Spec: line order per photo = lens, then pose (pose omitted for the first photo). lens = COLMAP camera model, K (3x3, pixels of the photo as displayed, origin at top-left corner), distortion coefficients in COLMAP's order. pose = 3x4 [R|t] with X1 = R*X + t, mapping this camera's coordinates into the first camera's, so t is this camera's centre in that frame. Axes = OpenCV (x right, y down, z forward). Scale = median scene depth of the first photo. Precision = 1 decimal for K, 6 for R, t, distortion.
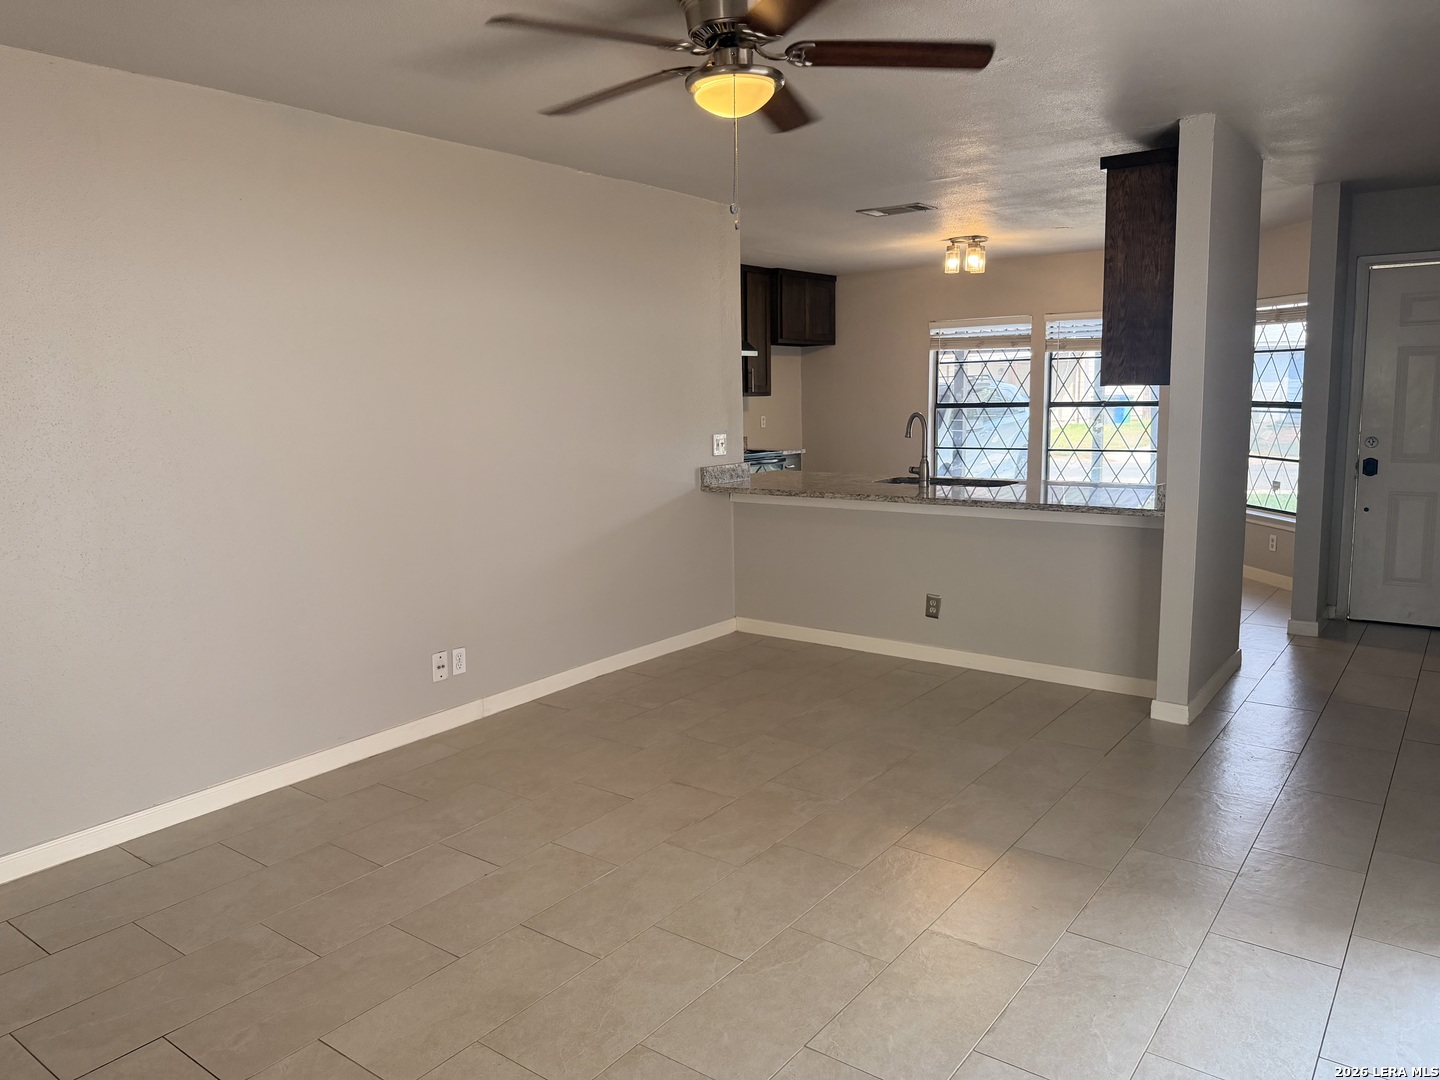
lens RADIAL K [[1018.4, 0, 722.5], [0, 1018.4, 524.4], [0, 0, 1]] dist [0.245942, -0.459139]
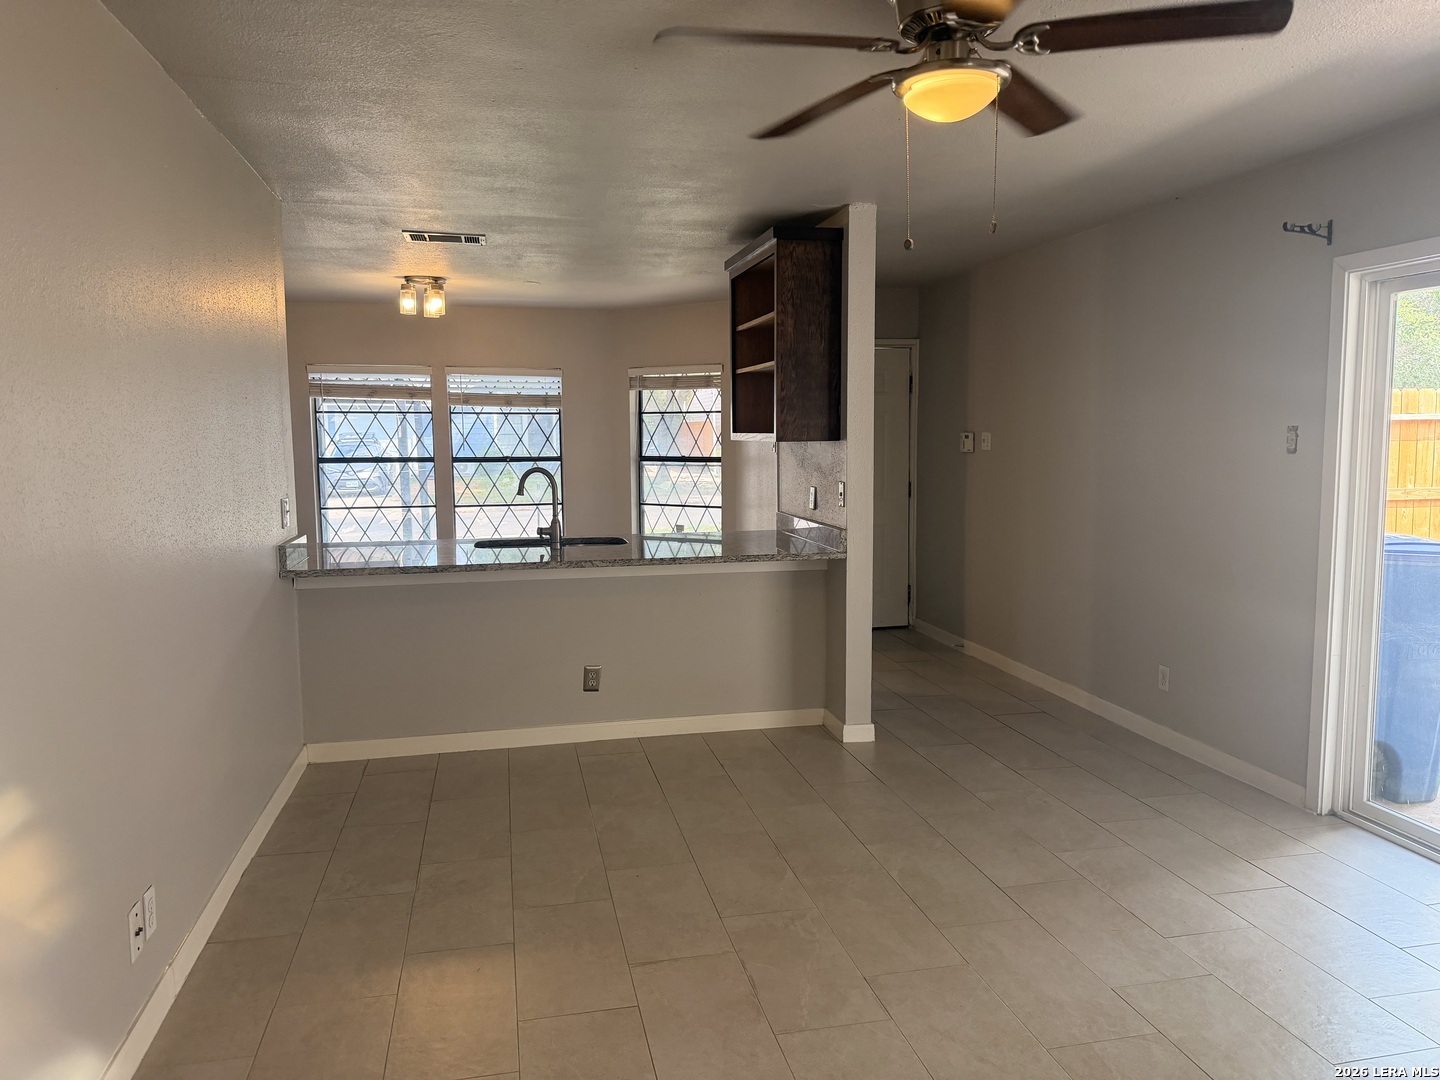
lens RADIAL K [[1010.3, 0, 711.2], [0, 1010.3, 533.4], [0, 0, 1]] dist [0.135290, -0.182880]
pose [[0.658111, -0.063346, 0.750252, -0.338709], [0.096022, 0.995379, -0.000187, -0.033074], [-0.746773, 0.072164, 0.661152, 0.277162]]
